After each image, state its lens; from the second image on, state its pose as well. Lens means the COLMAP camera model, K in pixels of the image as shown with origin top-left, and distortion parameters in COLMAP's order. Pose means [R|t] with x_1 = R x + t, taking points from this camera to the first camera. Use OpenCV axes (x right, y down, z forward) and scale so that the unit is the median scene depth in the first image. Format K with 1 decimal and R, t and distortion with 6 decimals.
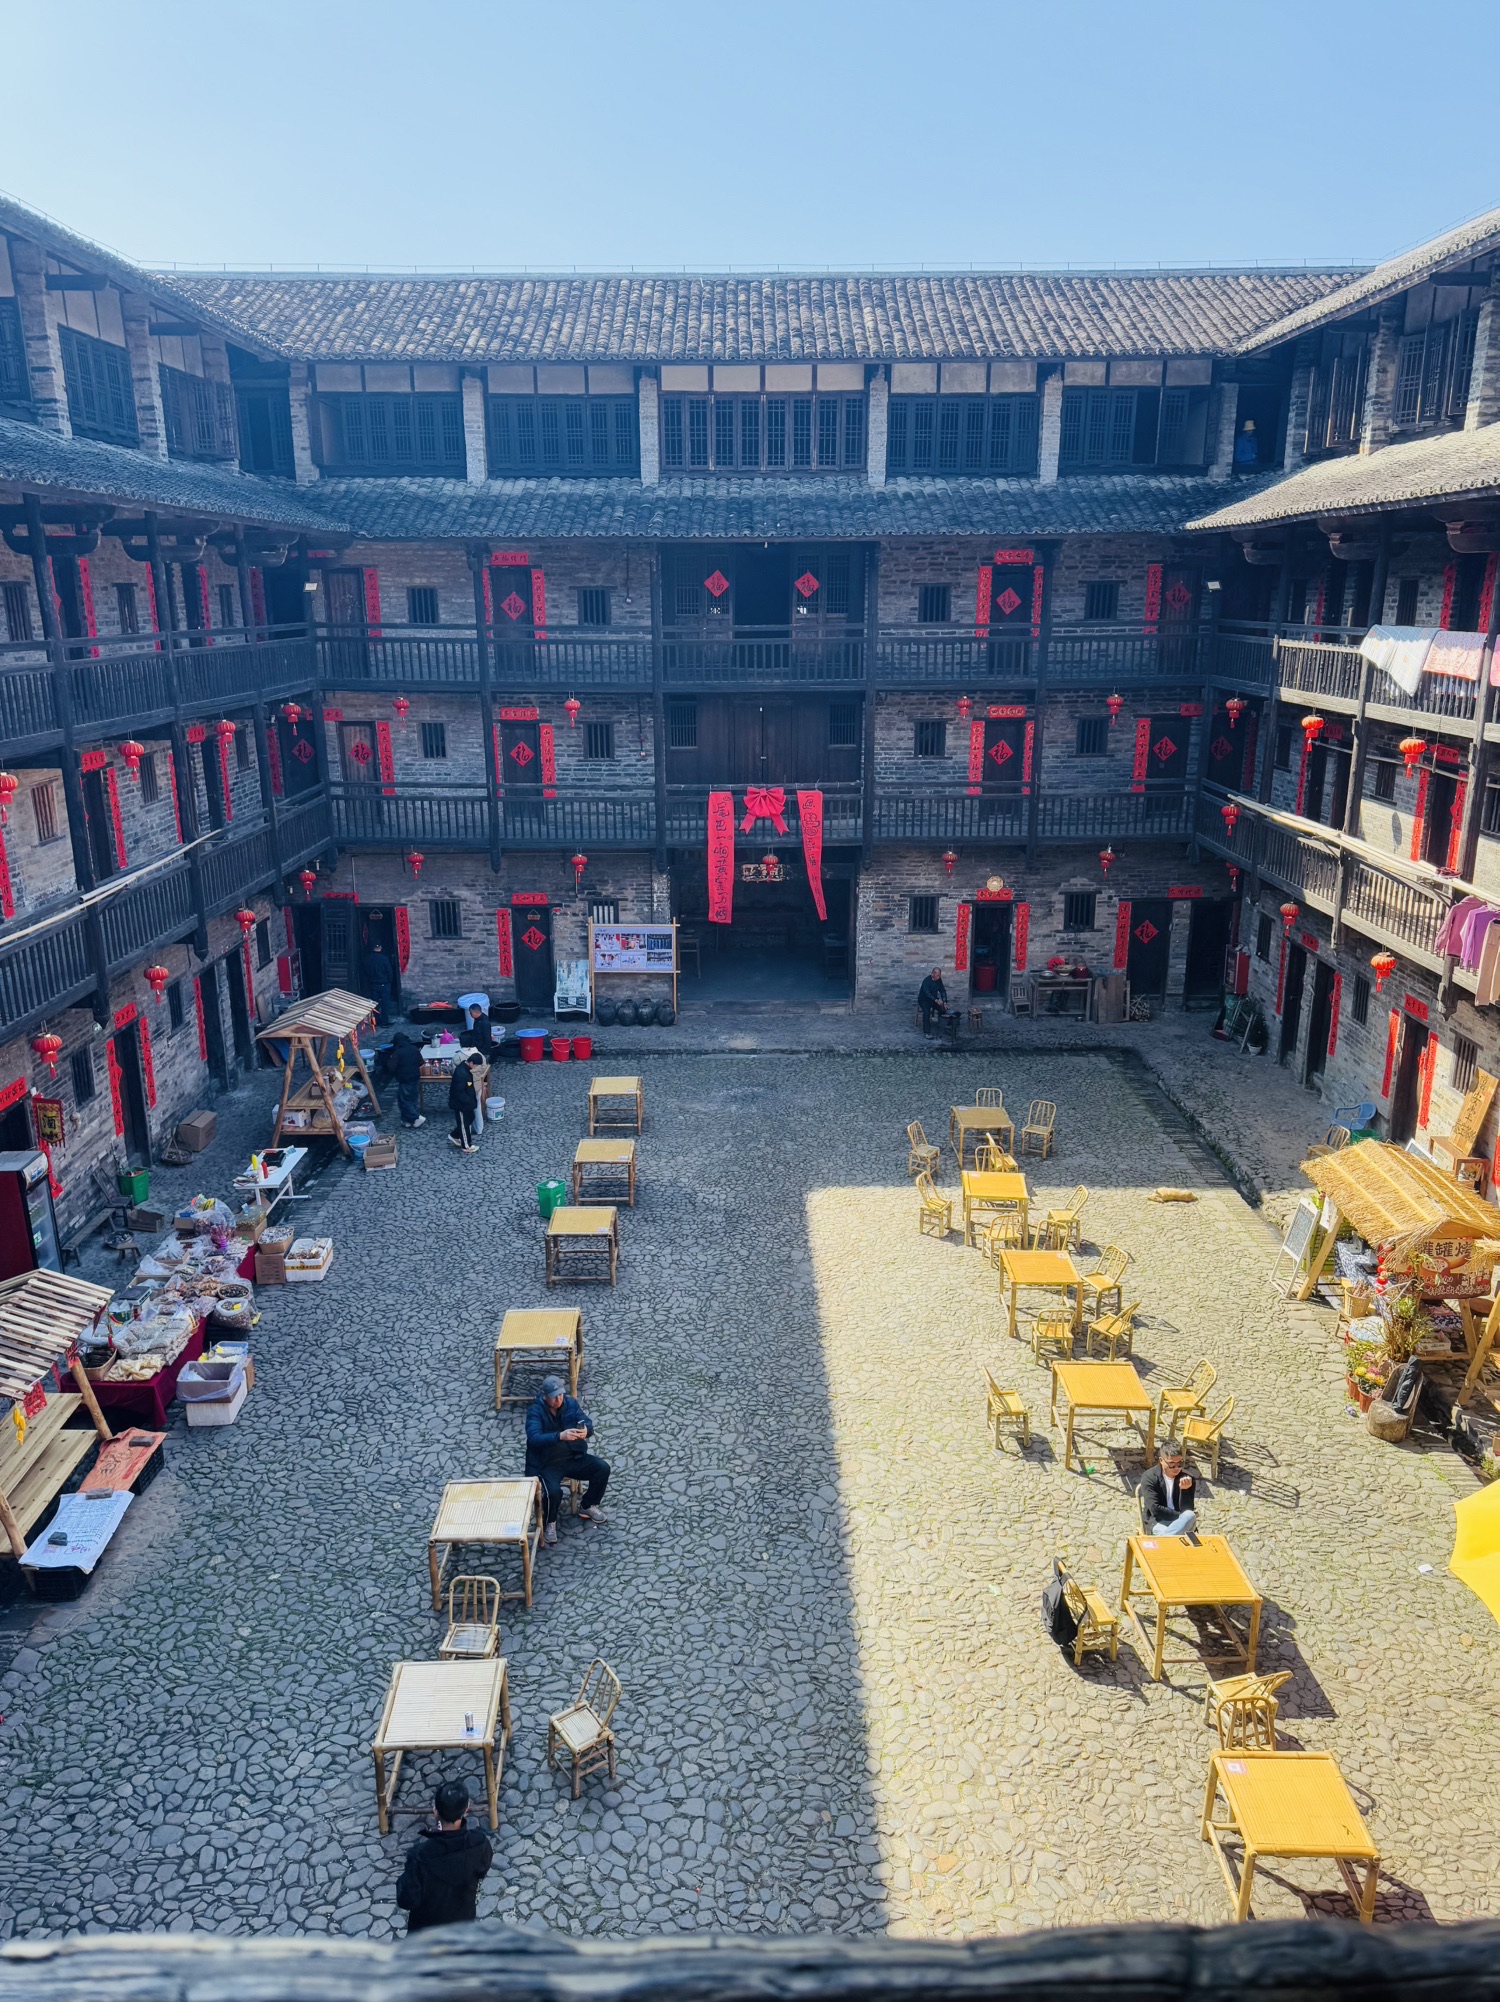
lens RADIAL K [[1386.5, 0, 750.8], [0, 1386.5, 994.4], [0, 0, 1]] dist [0.130690, -0.206252]
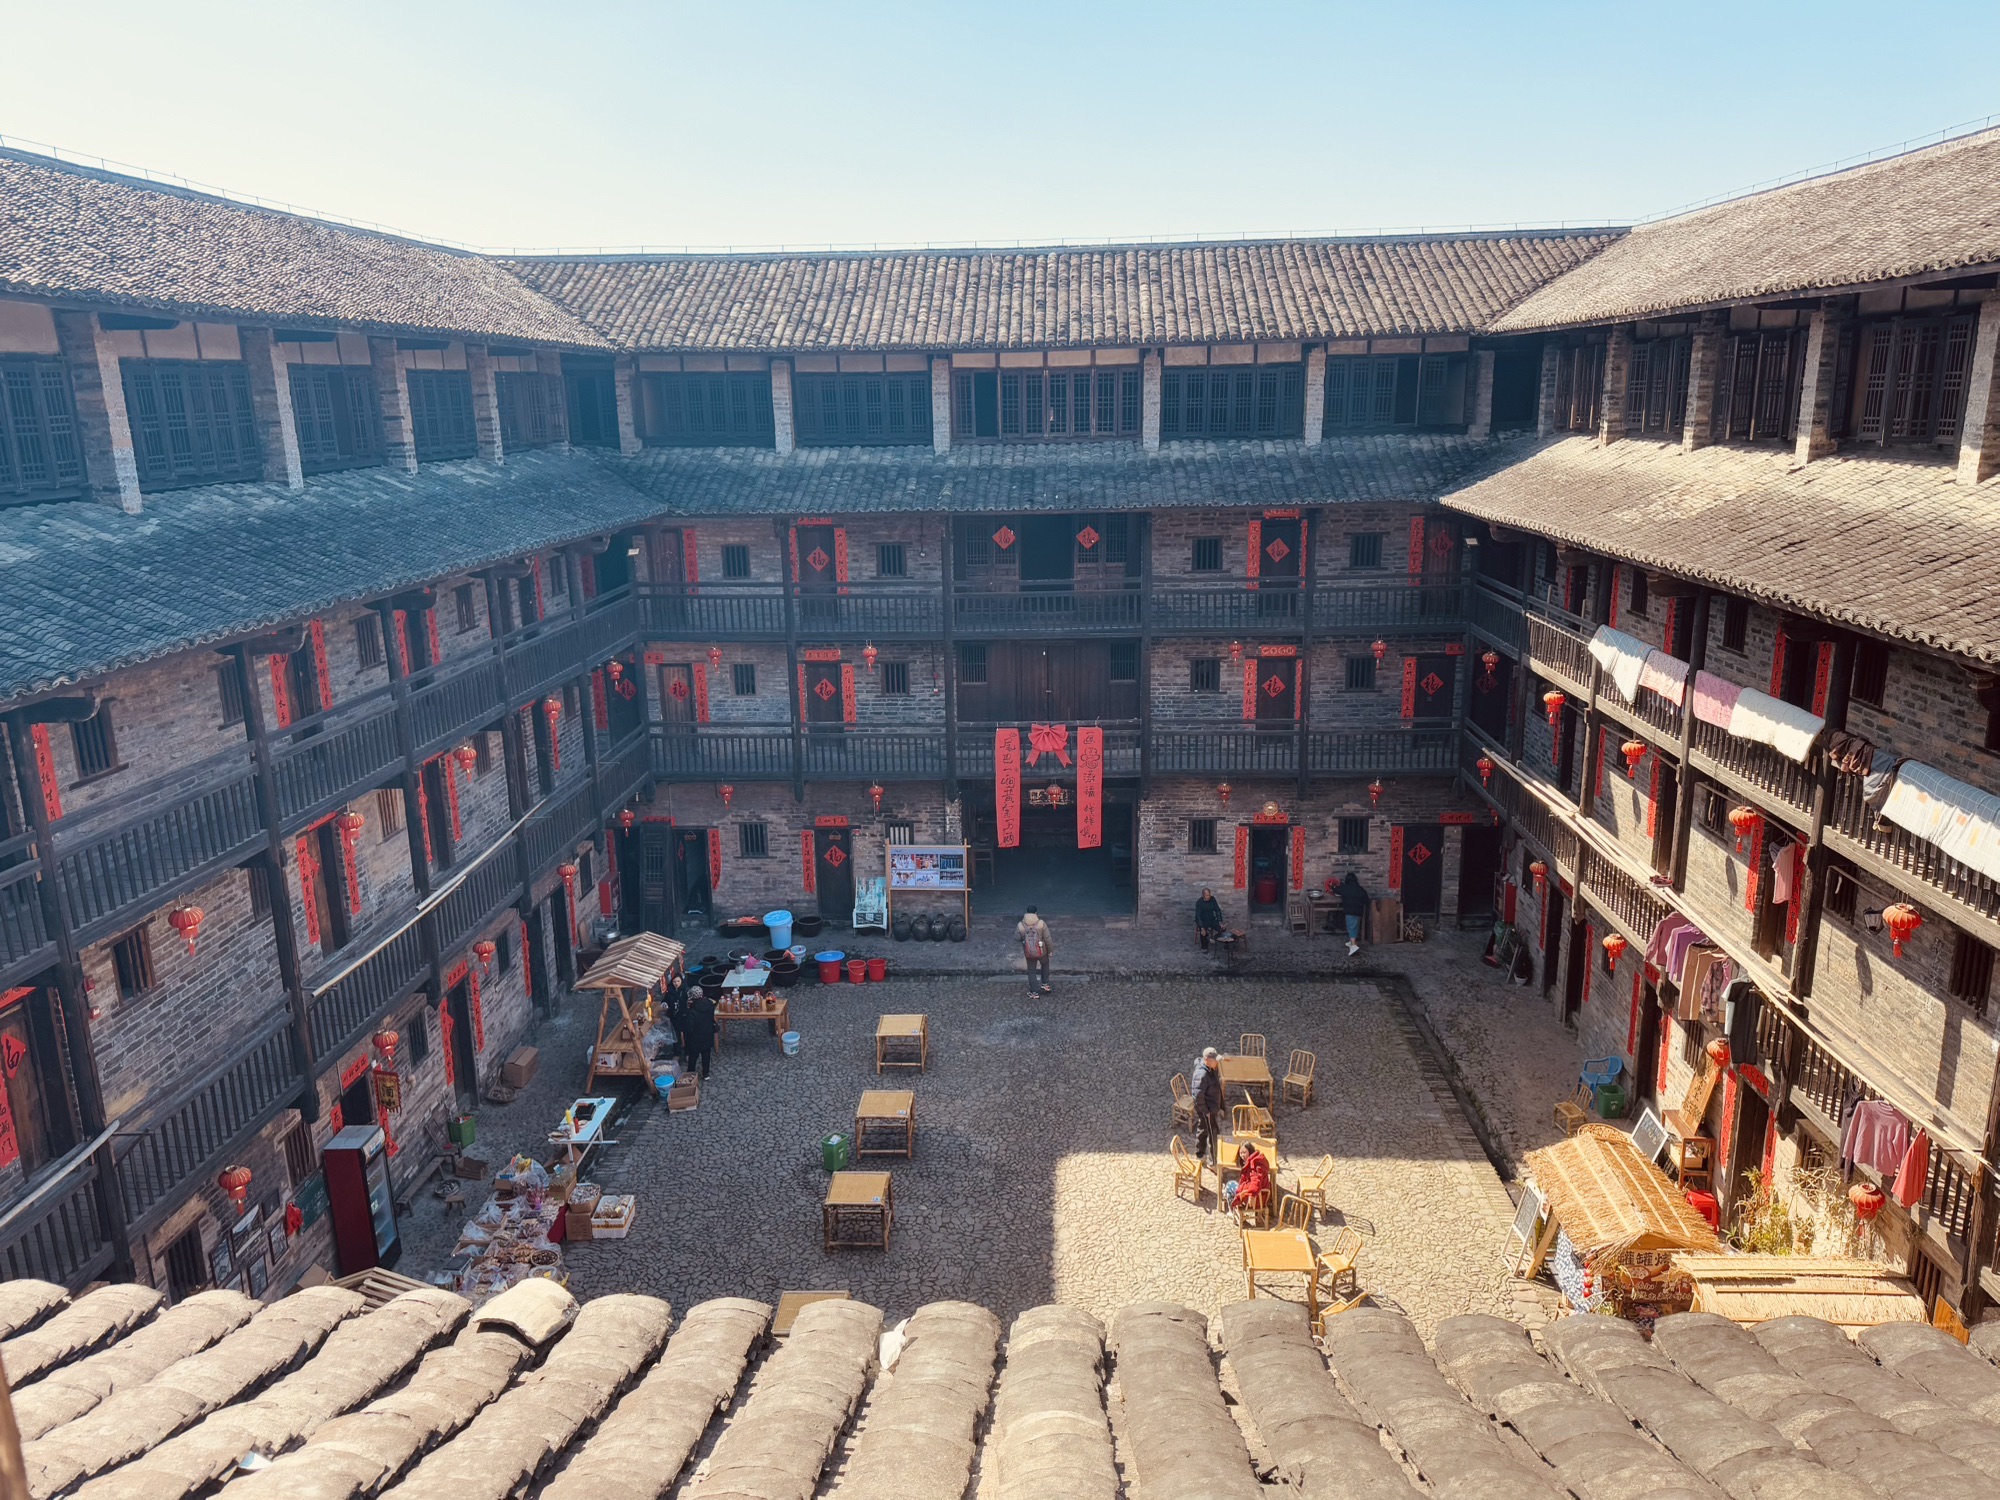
lens RADIAL K [[1385.1, 0, 1000.0], [0, 1385.1, 750.0], [0, 0, 1]] dist [0.130690, -0.206252]
pose [[0.998334, -0.000032, -0.057707, 0.035310], [-0.001896, 0.999442, -0.033342, -0.096250], [0.057676, 0.033396, 0.997777, -0.064984]]
